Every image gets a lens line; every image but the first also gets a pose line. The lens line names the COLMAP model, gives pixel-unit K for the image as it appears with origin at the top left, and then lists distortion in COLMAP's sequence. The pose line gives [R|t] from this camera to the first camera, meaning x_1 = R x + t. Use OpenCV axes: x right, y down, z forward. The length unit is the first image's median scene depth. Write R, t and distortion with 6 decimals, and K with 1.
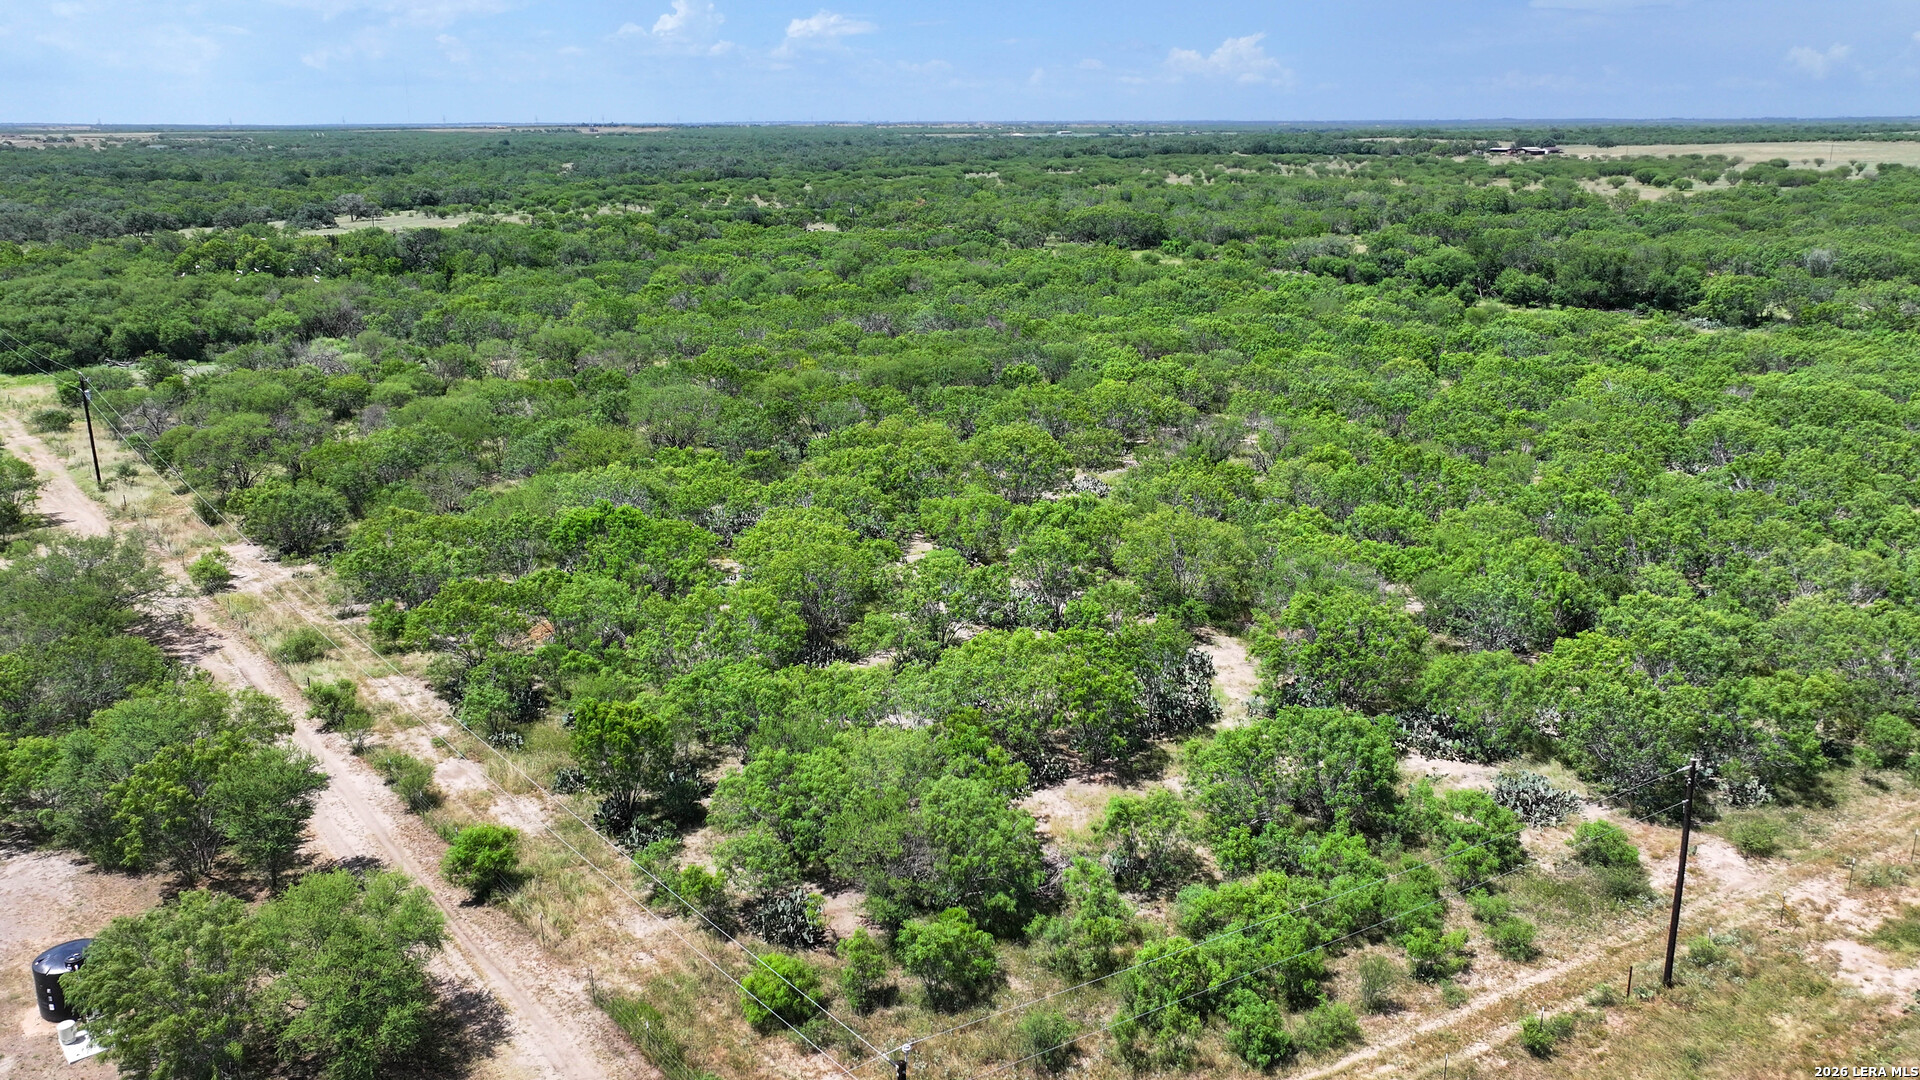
lens RADIAL K [[1529.4, 0, 962.9], [0, 1529.4, 544.5], [0, 0, 1]] dist [0.005640, -0.008269]
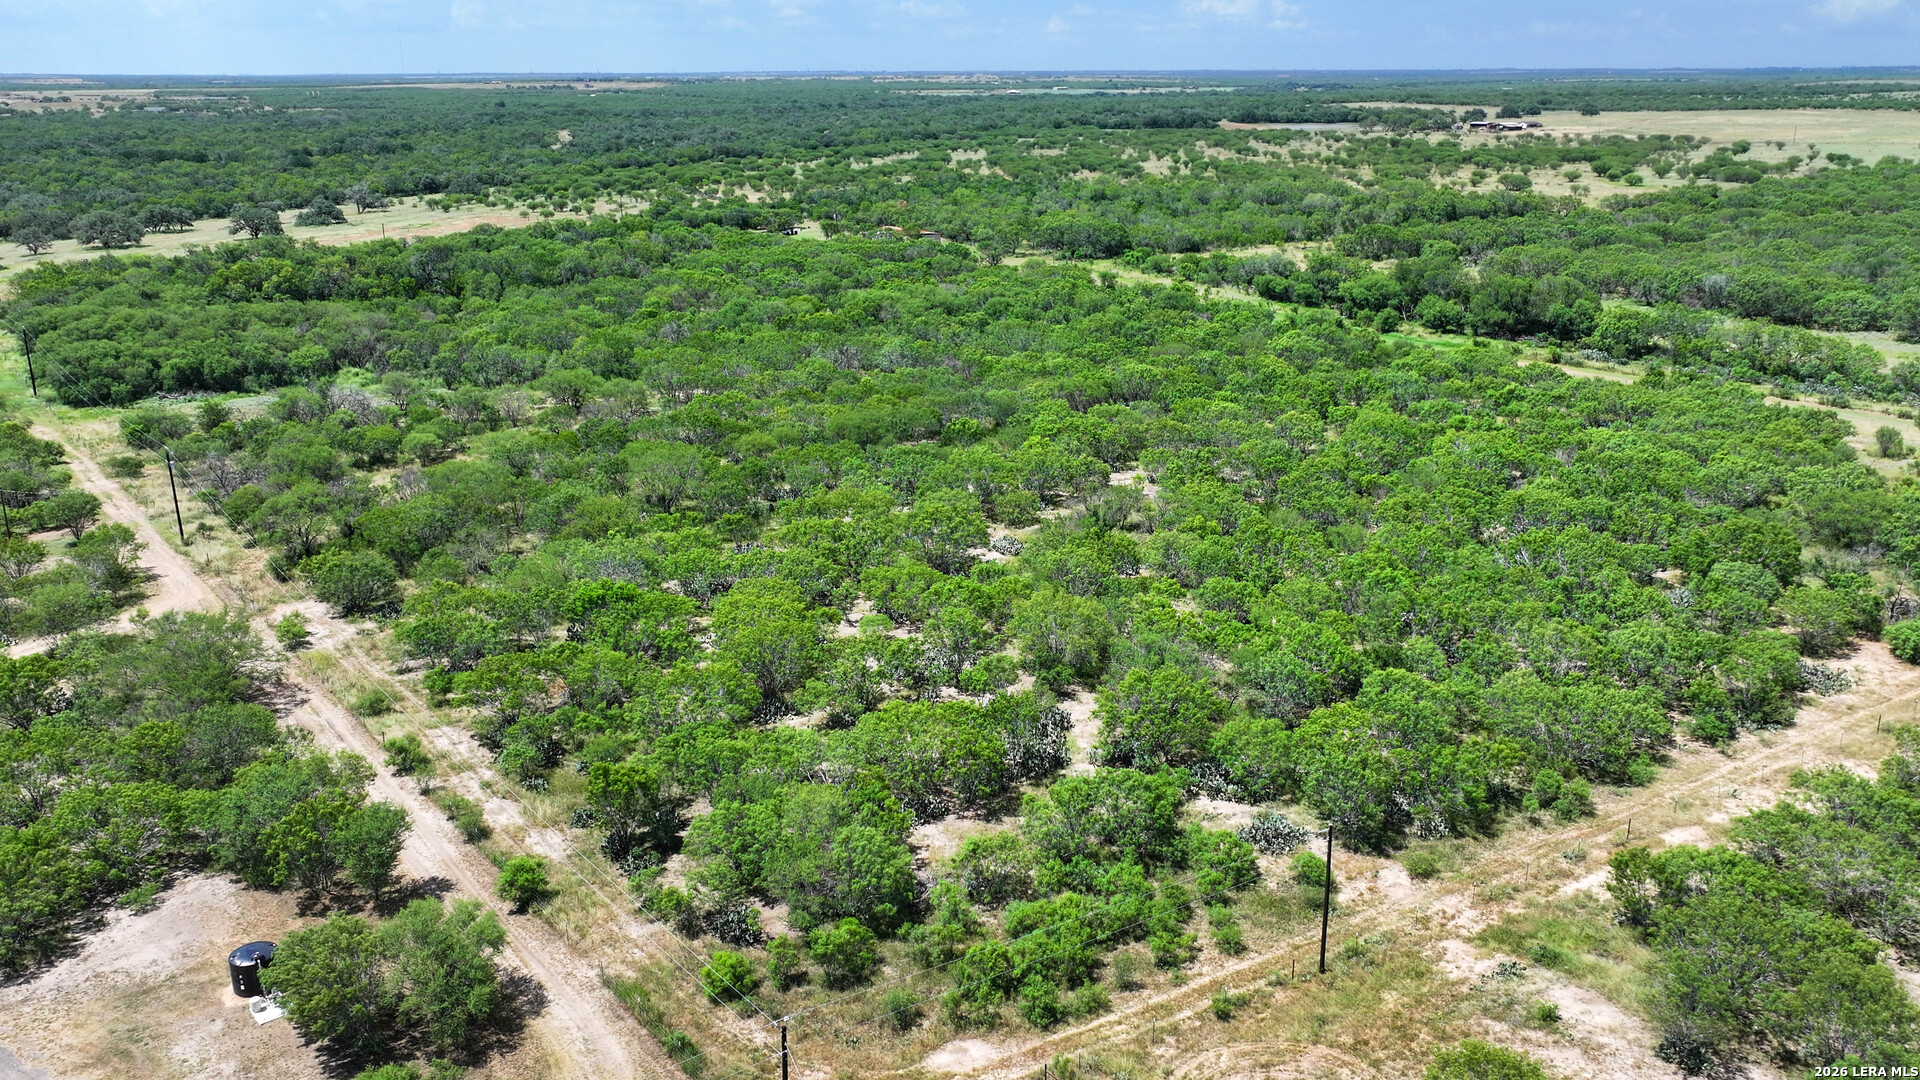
lens RADIAL K [[1529.4, 0, 962.9], [0, 1529.4, 544.5], [0, 0, 1]] dist [0.005640, -0.008269]
pose [[0.999999, -0.000893, 0.000625, 0.071827], [0.000874, 0.999534, 0.030522, -0.114719], [-0.000652, -0.030521, 0.999534, -0.315528]]
